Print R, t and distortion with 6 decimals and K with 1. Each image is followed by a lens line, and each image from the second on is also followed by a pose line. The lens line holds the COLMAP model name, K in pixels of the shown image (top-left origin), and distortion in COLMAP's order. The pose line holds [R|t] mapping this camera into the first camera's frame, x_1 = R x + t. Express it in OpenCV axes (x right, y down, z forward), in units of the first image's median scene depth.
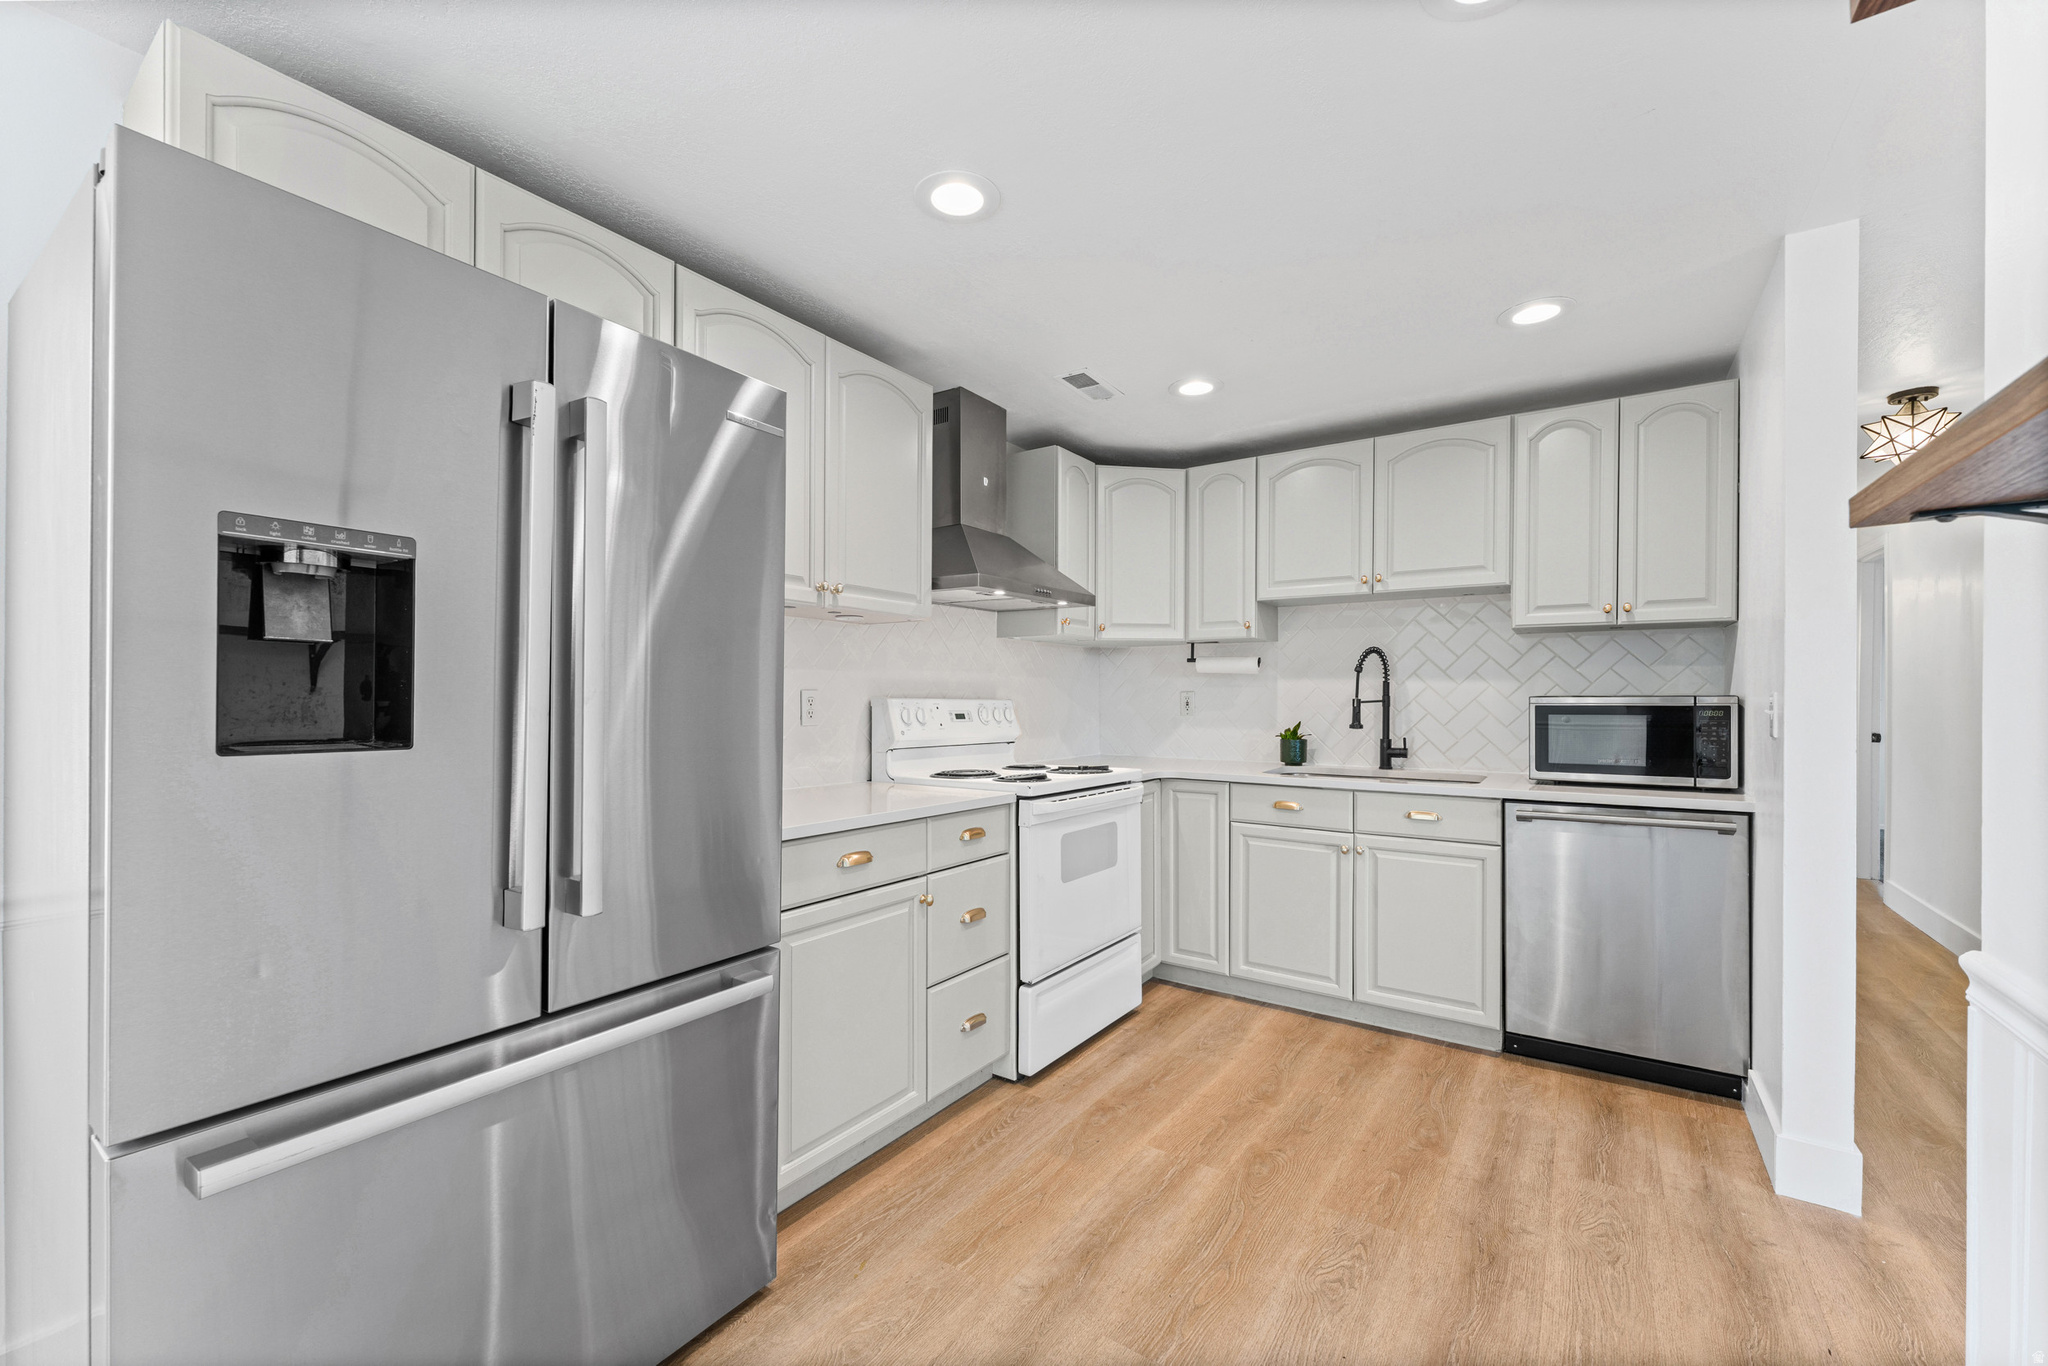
lens RADIAL K [[823.5, 0, 1020.4], [0, 823.5, 702.0], [0, 0, 1]] dist [0.000886, 0.000083]
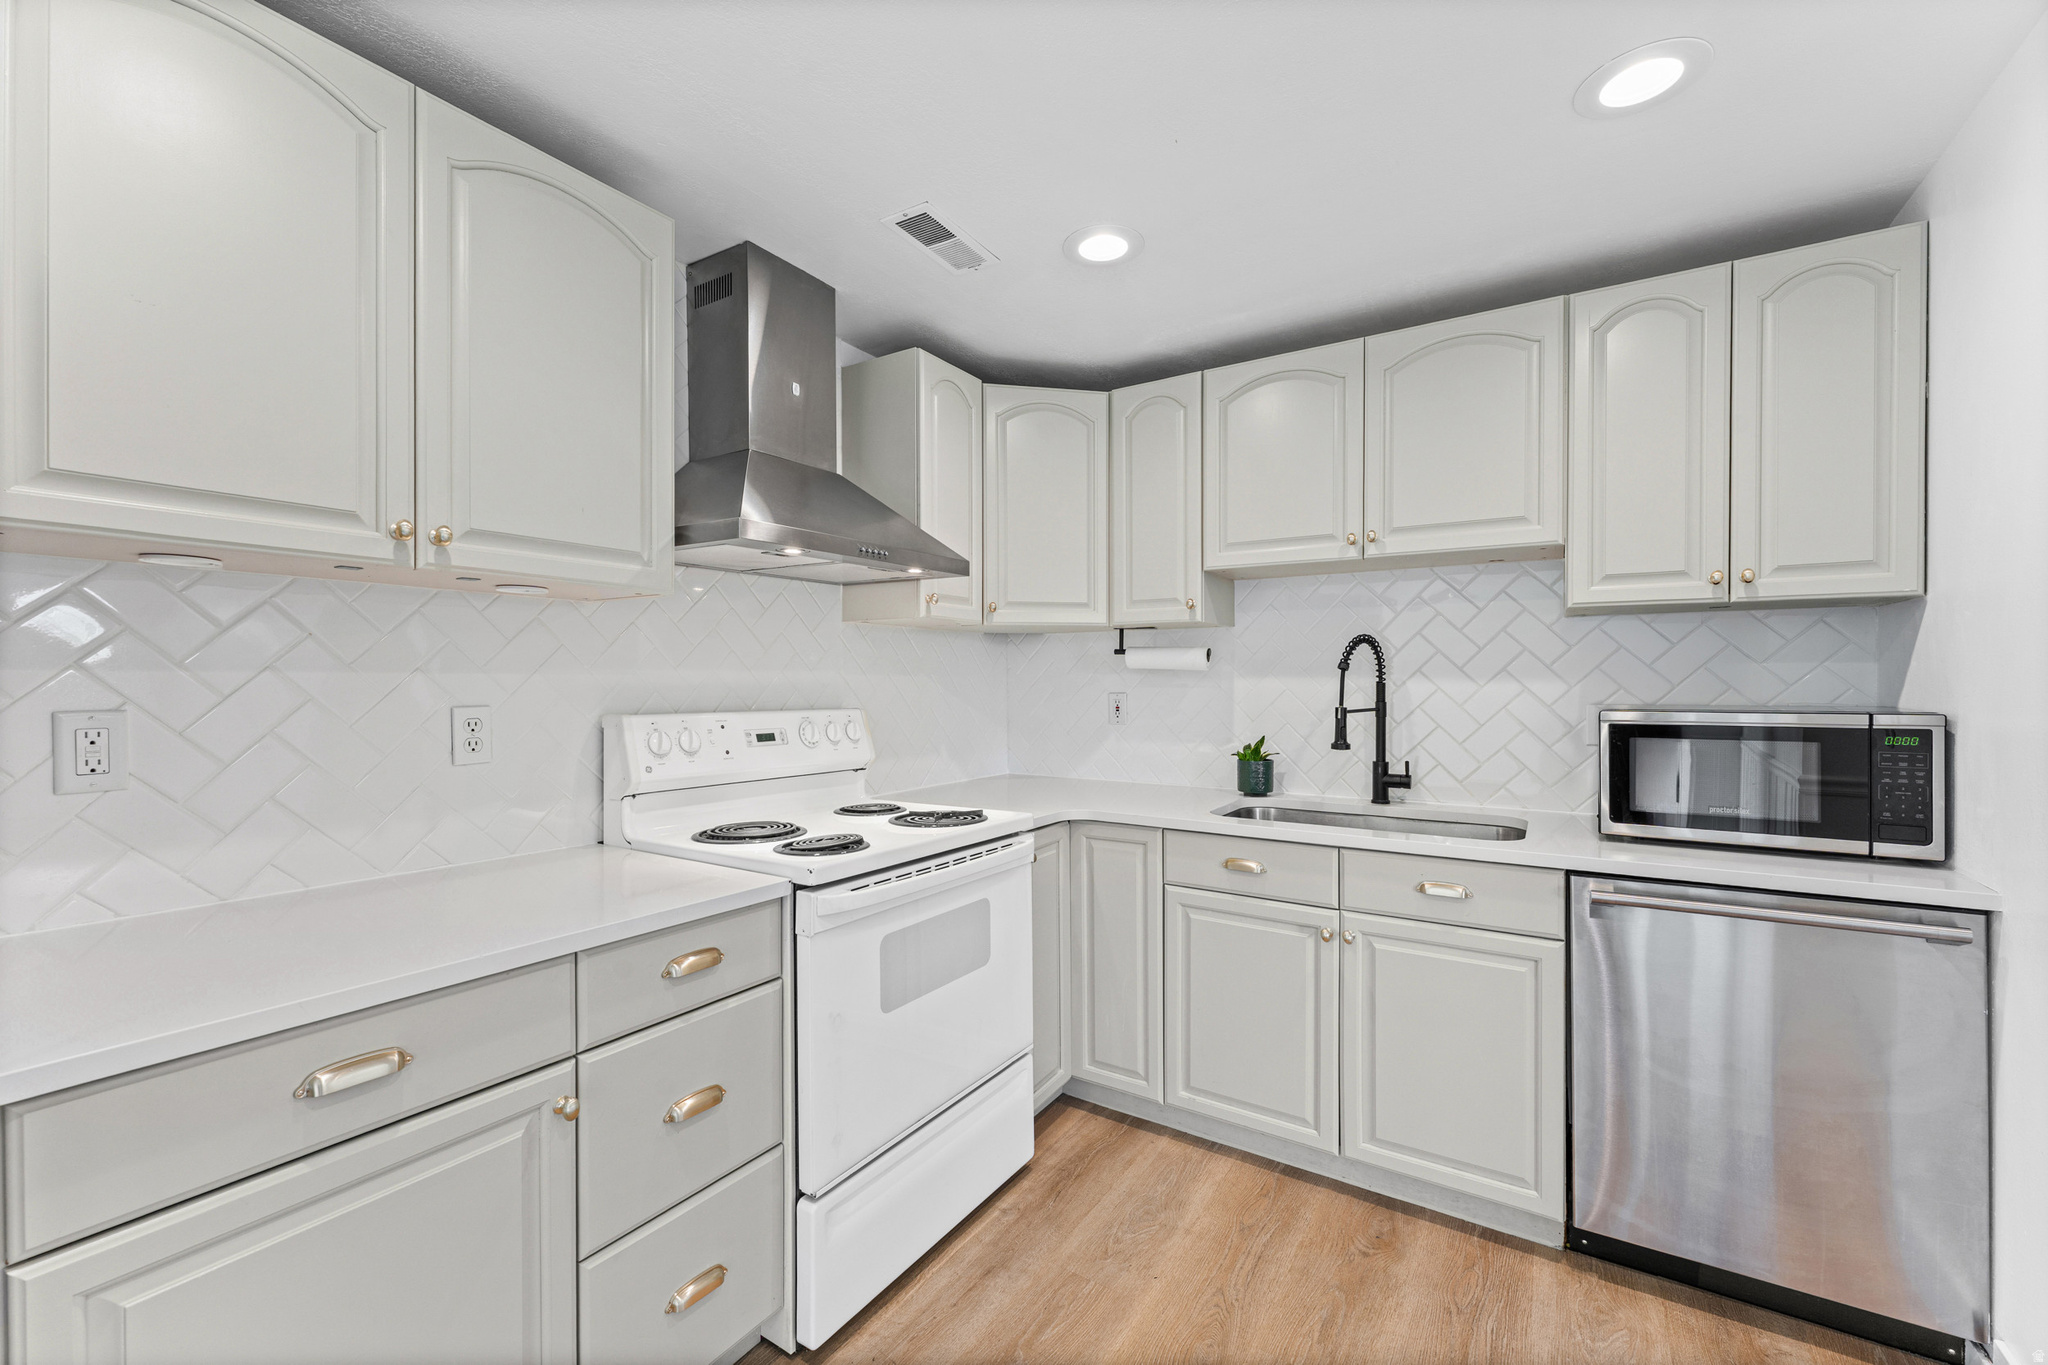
lens RADIAL K [[828.1, 0, 1024.0], [0, 828.1, 682.5], [0, 0, 1]] dist [0.001083, 0.000061]
pose [[0.999430, -0.002785, 0.033644, 0.128593], [0.002925, 0.999987, -0.004137, -0.027063], [-0.033632, 0.004233, 0.999425, 0.342148]]
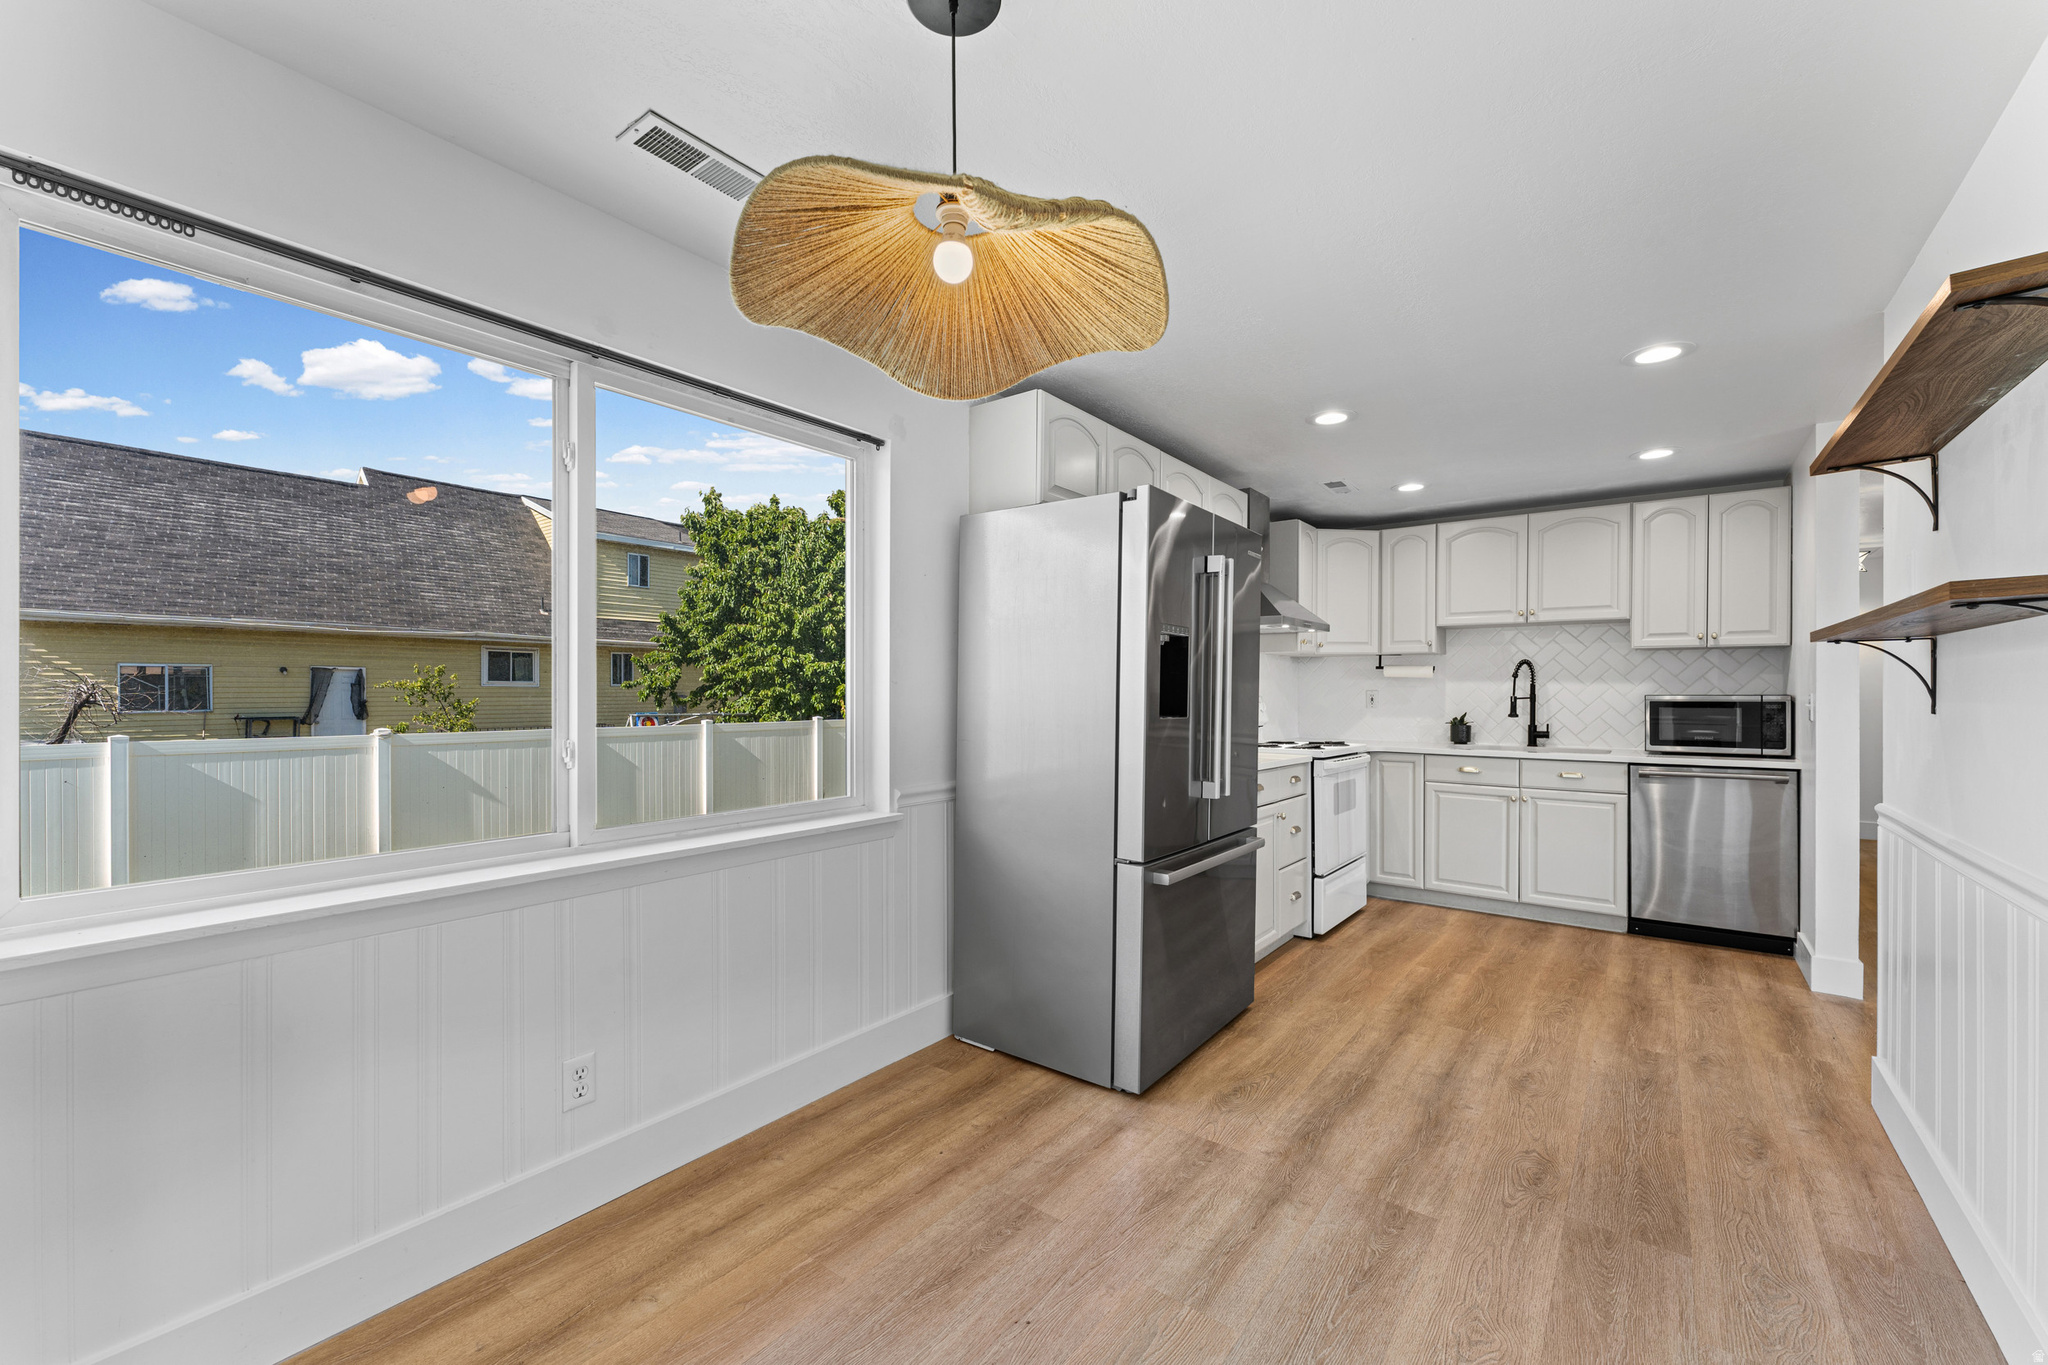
lens RADIAL K [[818.4, 0, 1022.1], [0, 818.4, 693.0], [0, 0, 1]] dist [0.000586, 0.000157]
pose [[0.998602, 0.001887, -0.052833, -0.423847], [-0.002165, 0.999984, -0.005204, -0.000227], [0.052822, 0.005311, 0.998590, -0.530093]]
